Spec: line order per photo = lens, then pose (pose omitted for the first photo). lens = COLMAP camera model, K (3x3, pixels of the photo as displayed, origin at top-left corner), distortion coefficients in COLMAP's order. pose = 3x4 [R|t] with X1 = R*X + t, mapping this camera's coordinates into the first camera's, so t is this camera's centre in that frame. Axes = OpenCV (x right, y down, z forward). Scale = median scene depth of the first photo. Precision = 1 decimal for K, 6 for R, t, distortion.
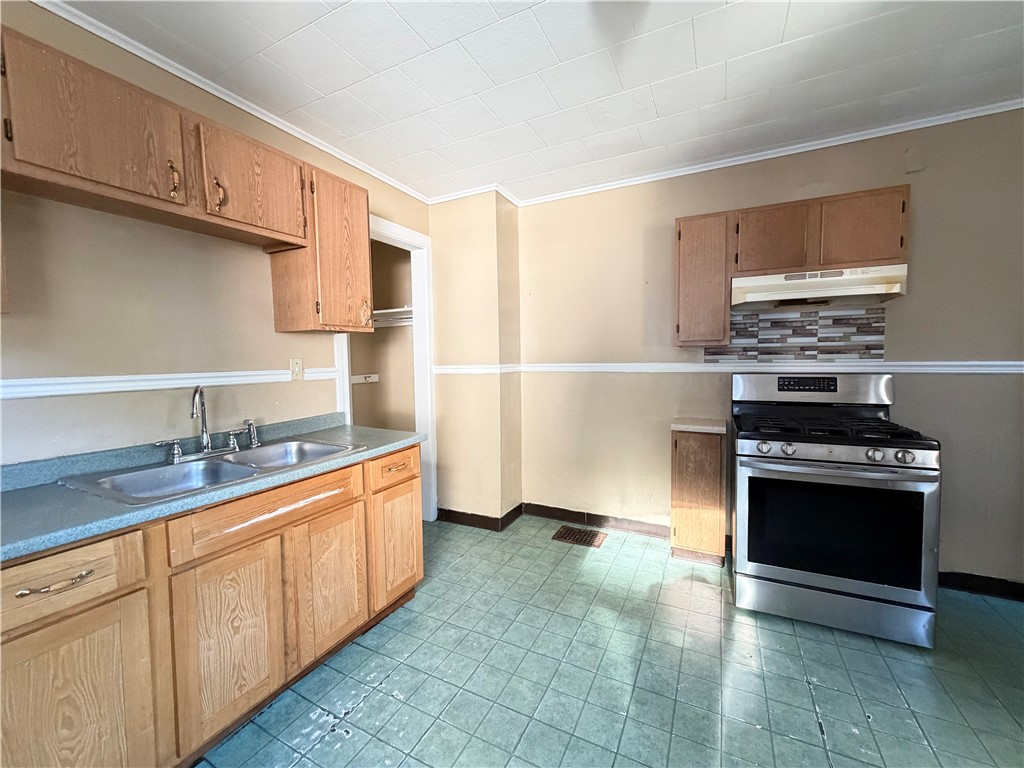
lens RADIAL K [[409.4, 0, 513.0], [0, 409.4, 384.1], [0, 0, 1]] dist [0.000762, 0.000431]
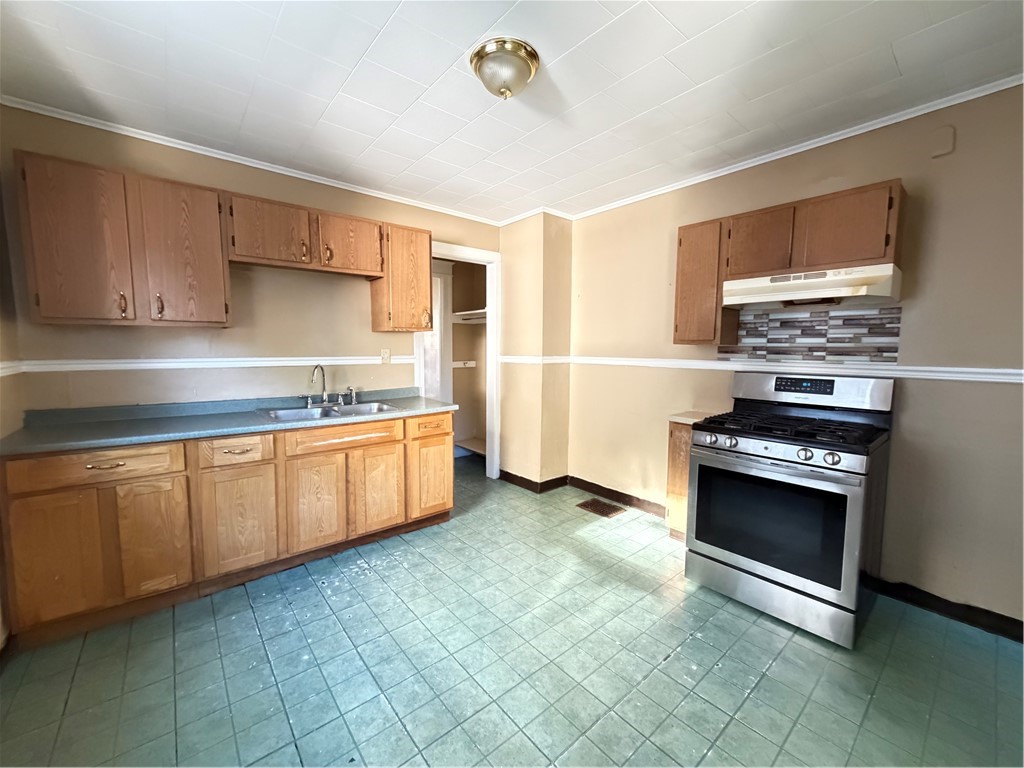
lens RADIAL K [[409.4, 0, 512.2], [0, 409.4, 382.9], [0, 0, 1]] dist [0.000762, 0.000431]
pose [[0.919147, 0.053388, -0.390279, 0.509881], [-0.043572, 0.998473, 0.033969, -0.009559], [0.391497, -0.014217, 0.920070, -0.211436]]
